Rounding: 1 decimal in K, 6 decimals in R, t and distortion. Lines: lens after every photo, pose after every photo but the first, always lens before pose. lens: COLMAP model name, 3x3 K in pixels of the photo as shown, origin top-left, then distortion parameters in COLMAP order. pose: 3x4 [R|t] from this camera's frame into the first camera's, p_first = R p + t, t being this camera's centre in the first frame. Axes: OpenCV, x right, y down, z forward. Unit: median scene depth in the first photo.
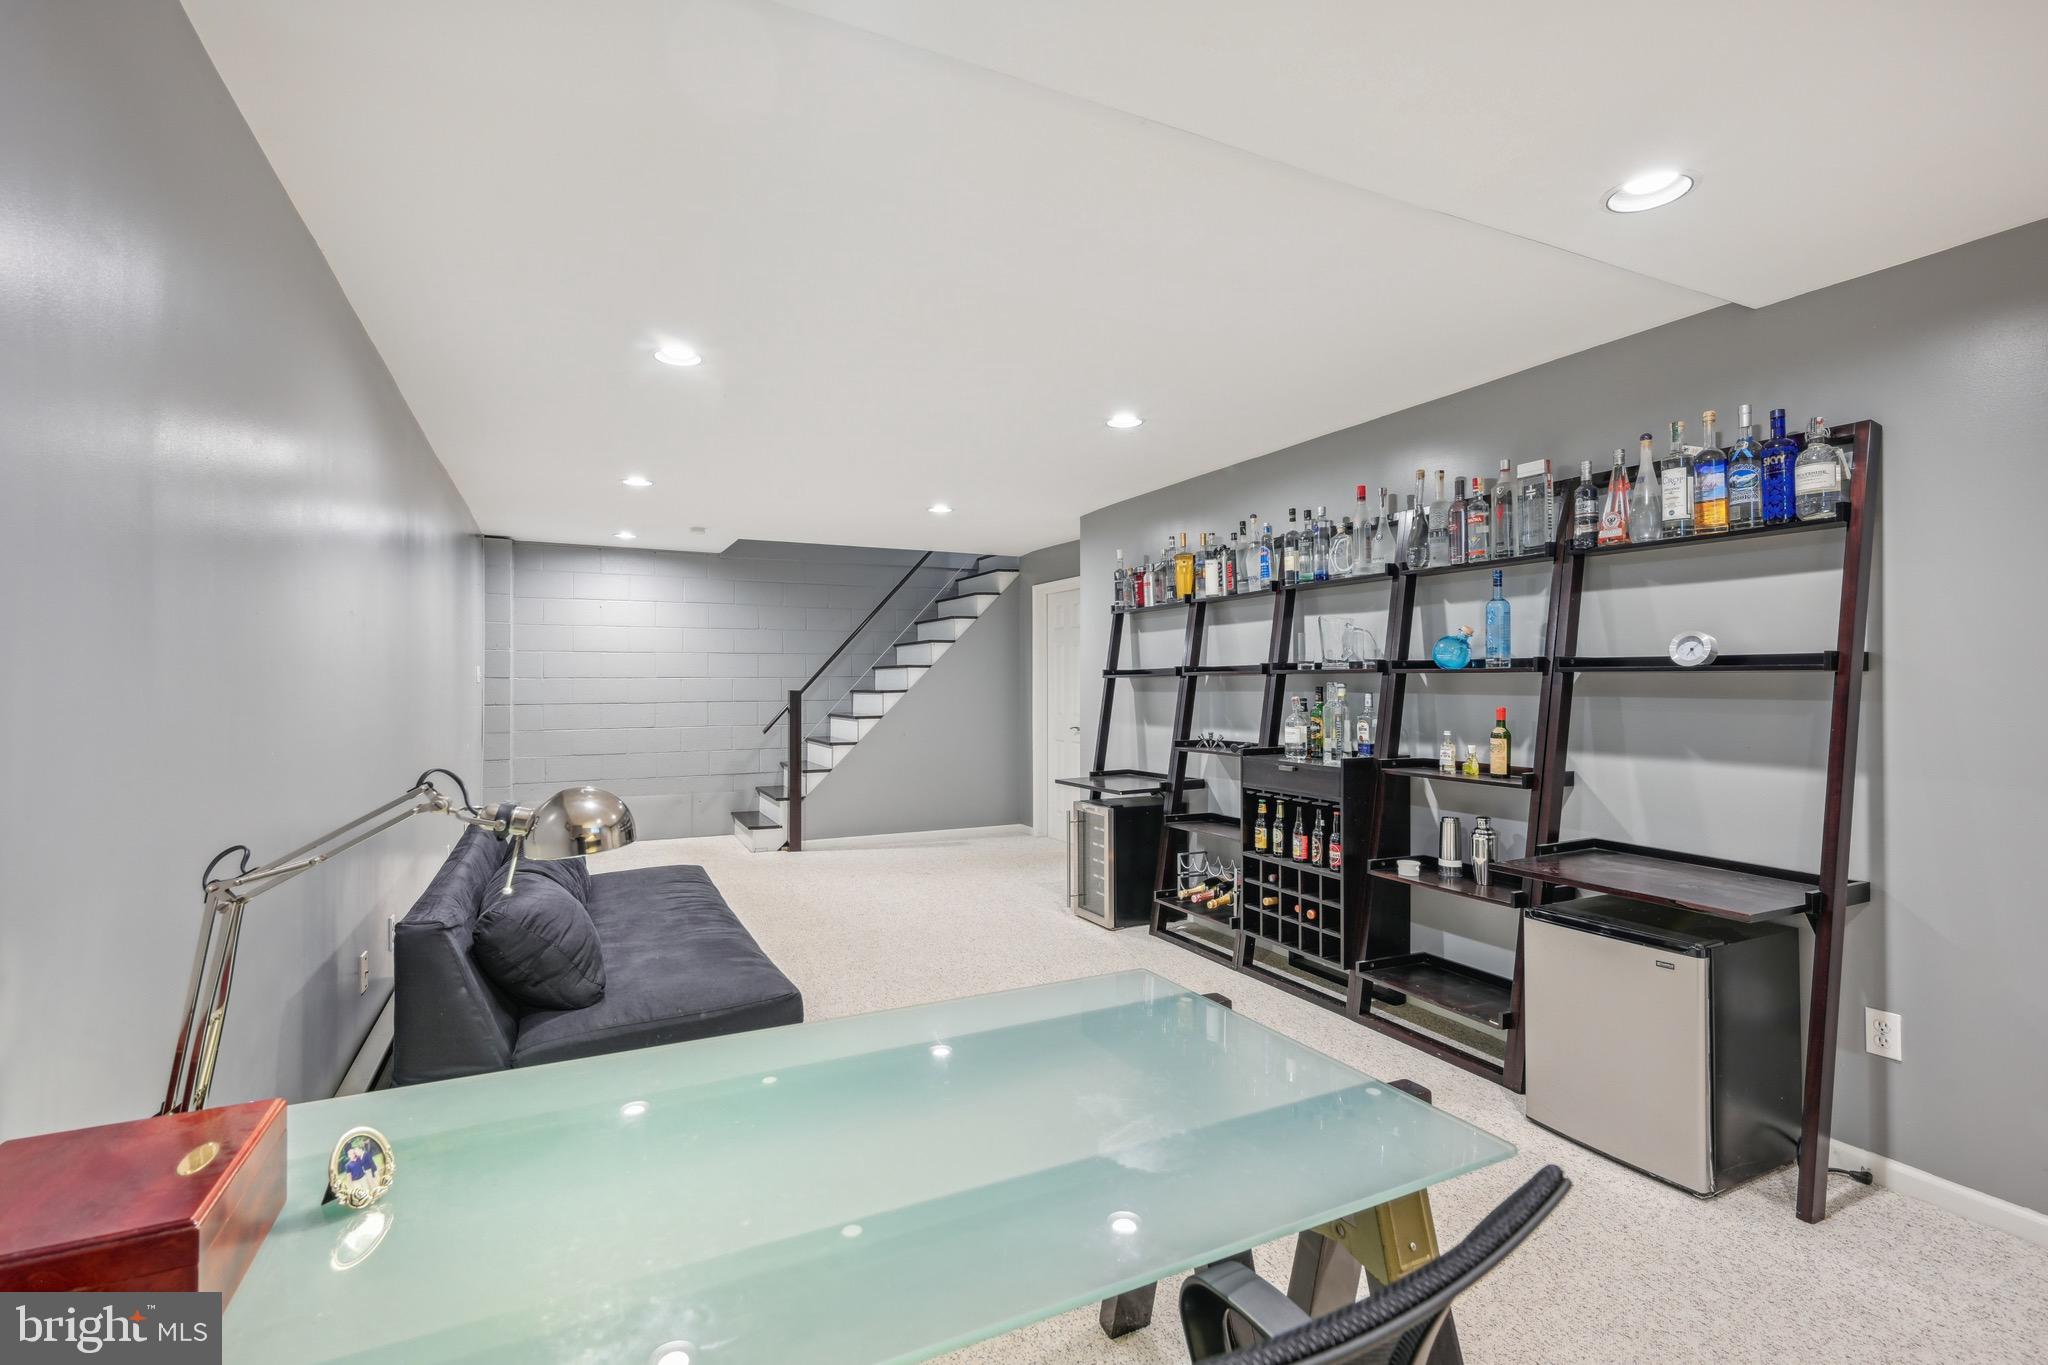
lens RADIAL K [[928.3, 0, 1030.2], [0, 928.3, 679.0], [0, 0, 1]] dist [0.000878, -0.000390]
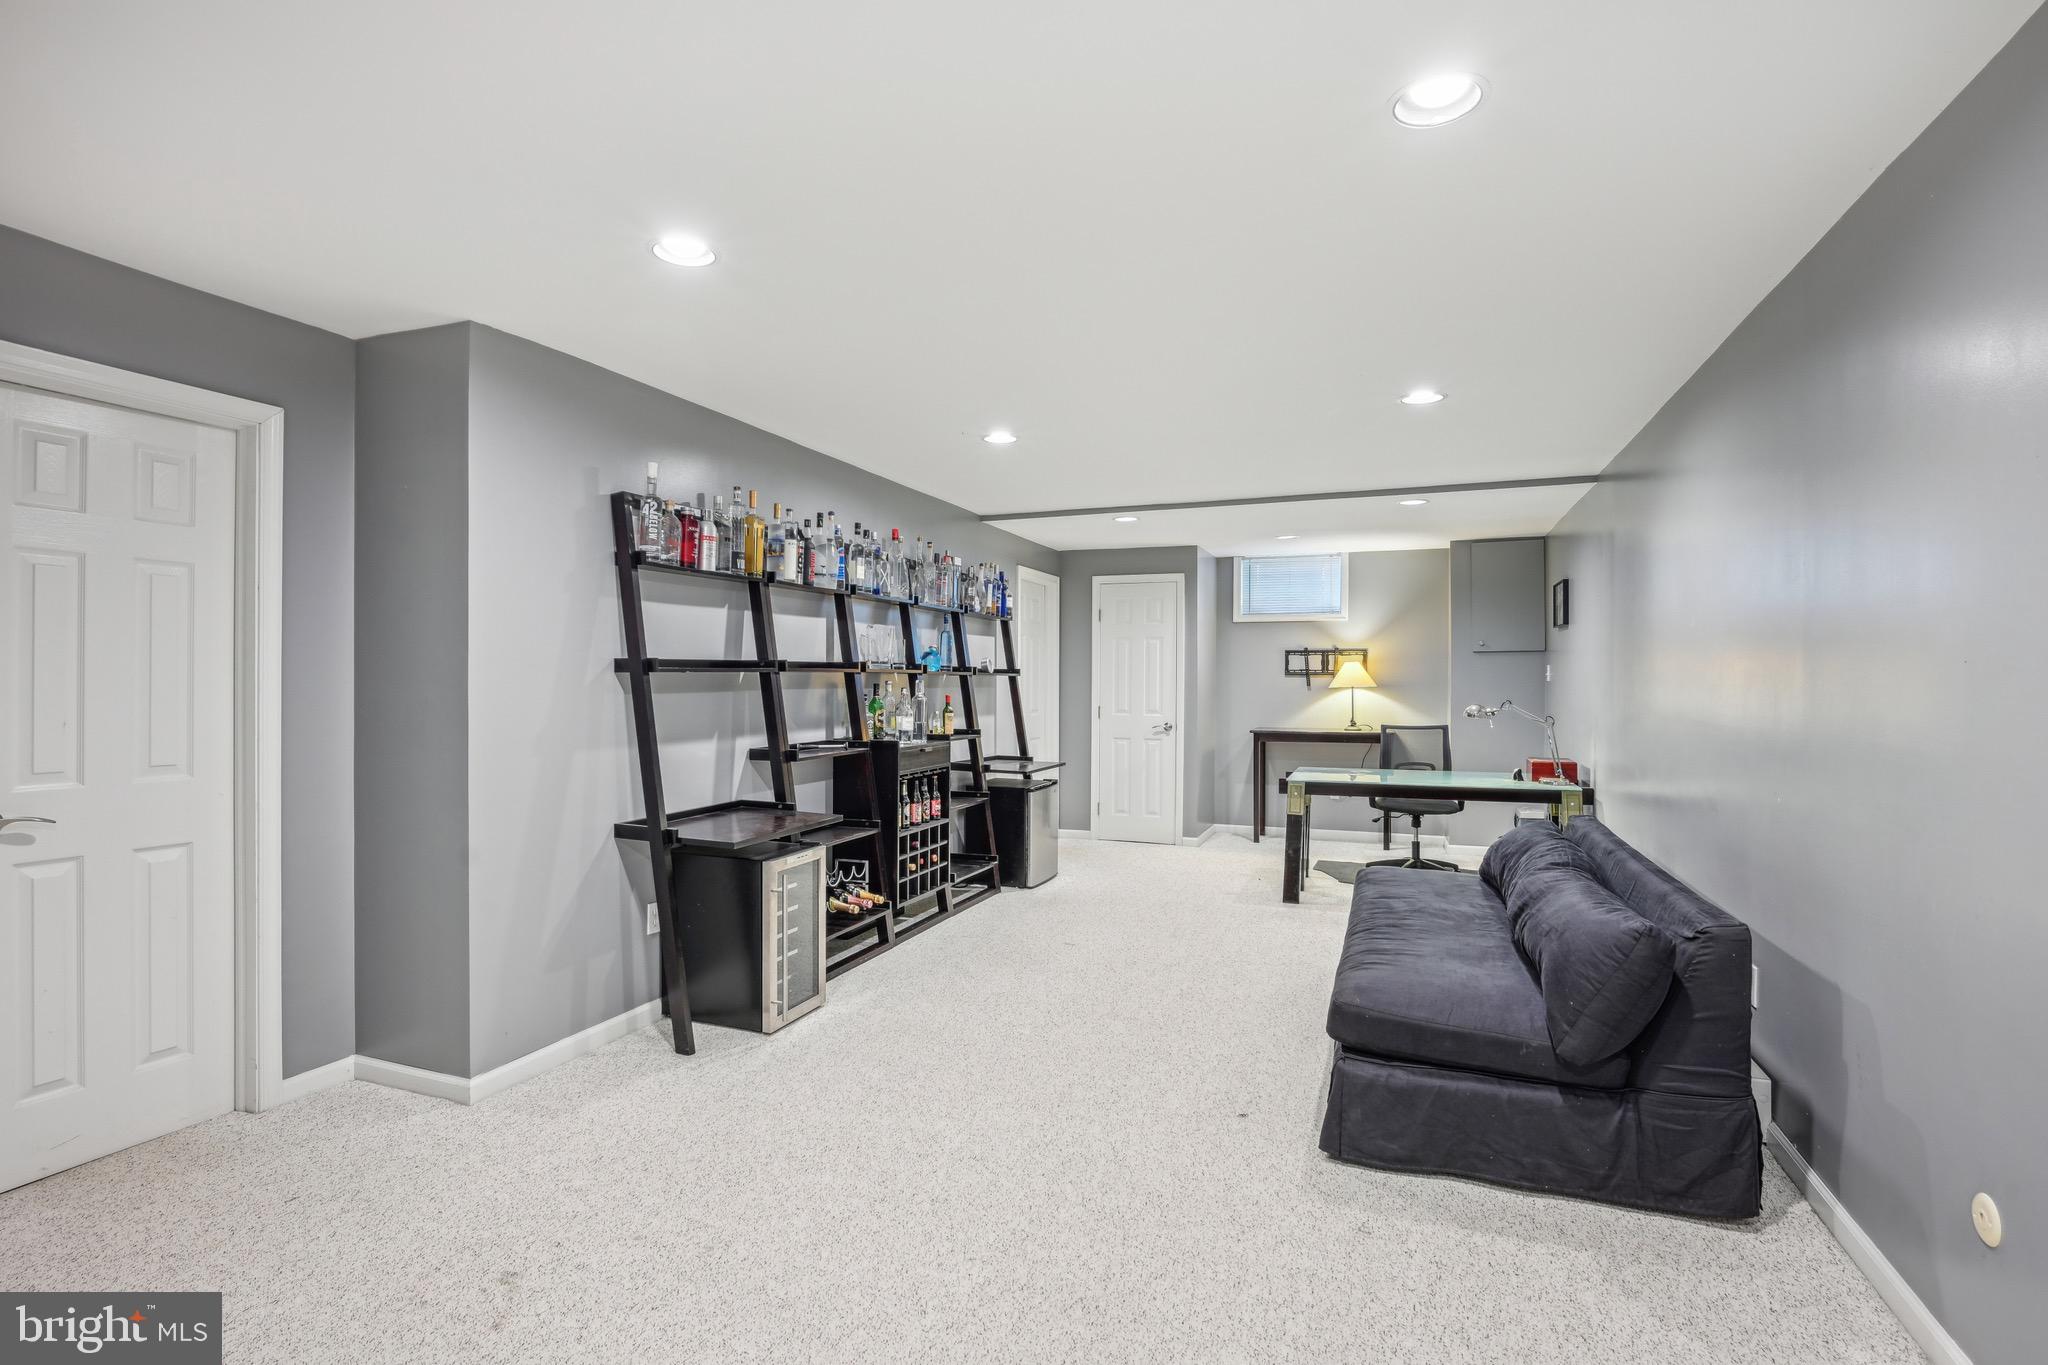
lens RADIAL K [[928.3, 0, 1030.2], [0, 928.3, 679.0], [0, 0, 1]] dist [0.000878, -0.000390]
pose [[-0.664285, -0.000122, 0.747479, -0.636210], [-0.005009, 0.999978, -0.004288, 0.005807], [-0.747462, -0.006593, -0.664272, 1.472902]]
